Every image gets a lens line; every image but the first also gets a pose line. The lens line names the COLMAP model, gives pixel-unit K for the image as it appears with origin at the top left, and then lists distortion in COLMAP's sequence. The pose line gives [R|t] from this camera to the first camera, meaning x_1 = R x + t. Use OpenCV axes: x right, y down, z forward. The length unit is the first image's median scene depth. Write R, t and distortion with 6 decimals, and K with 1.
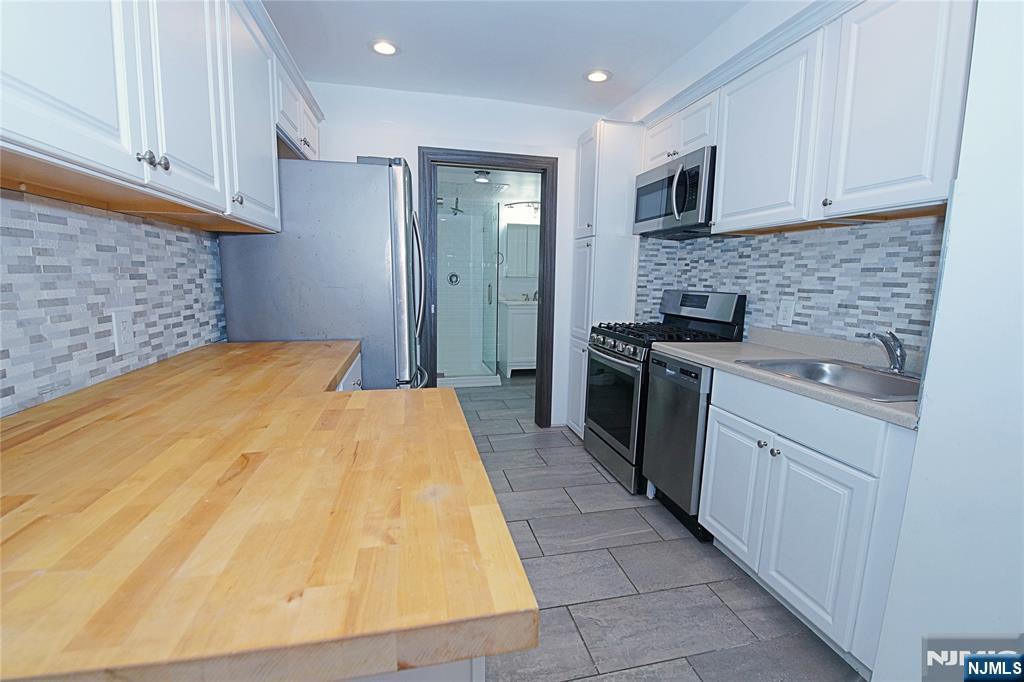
lens RADIAL K [[442.6, 0, 513.5], [0, 442.6, 342.9], [0, 0, 1]] dist [-0.008972, -0.003482]
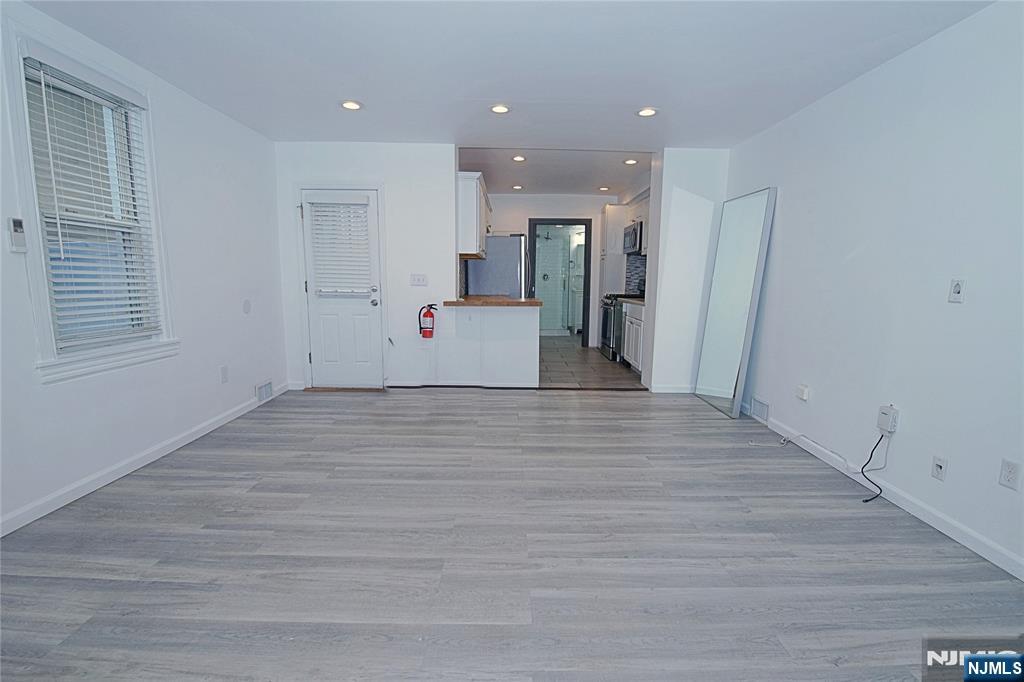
lens RADIAL K [[442.6, 0, 507.8], [0, 442.6, 331.3], [0, 0, 1]] dist [-0.008972, -0.003482]
pose [[0.971978, 0.017403, -0.234428, 0.262521], [-0.025739, 0.999139, -0.032547, 0.253418], [0.233660, 0.037669, 0.971589, -1.413094]]
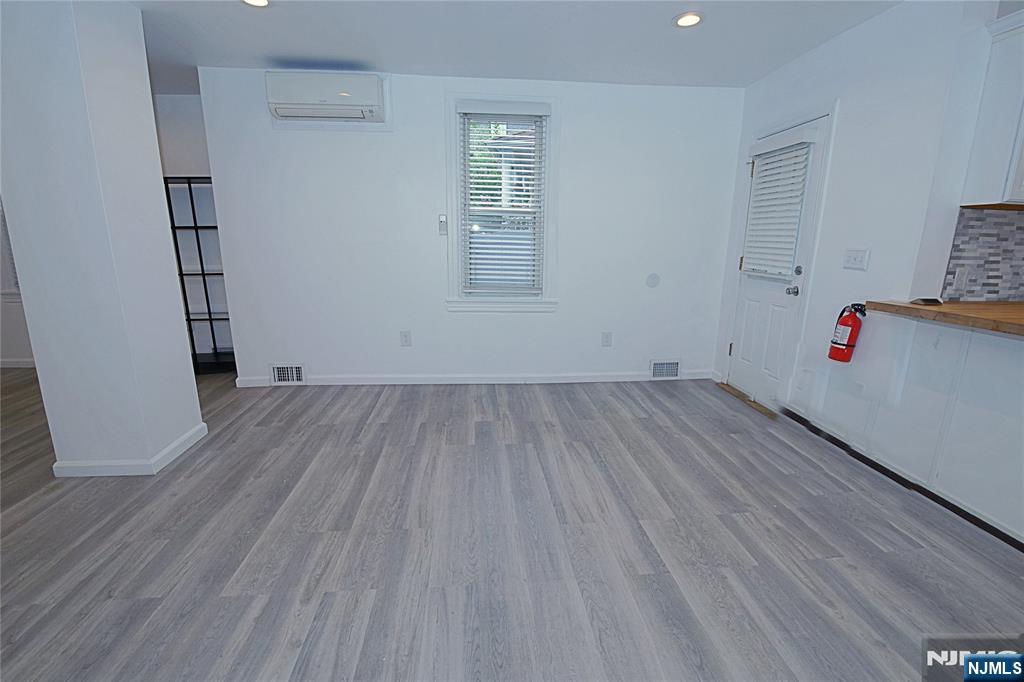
lens RADIAL K [[442.6, 0, 510.8], [0, 442.6, 343.8], [0, 0, 1]] dist [-0.008972, -0.003482]
pose [[-0.136435, 0.203129, -0.969600, 0.598366], [-0.162478, 0.960910, 0.224171, 0.099755], [0.977234, 0.188123, -0.098098, -0.501785]]
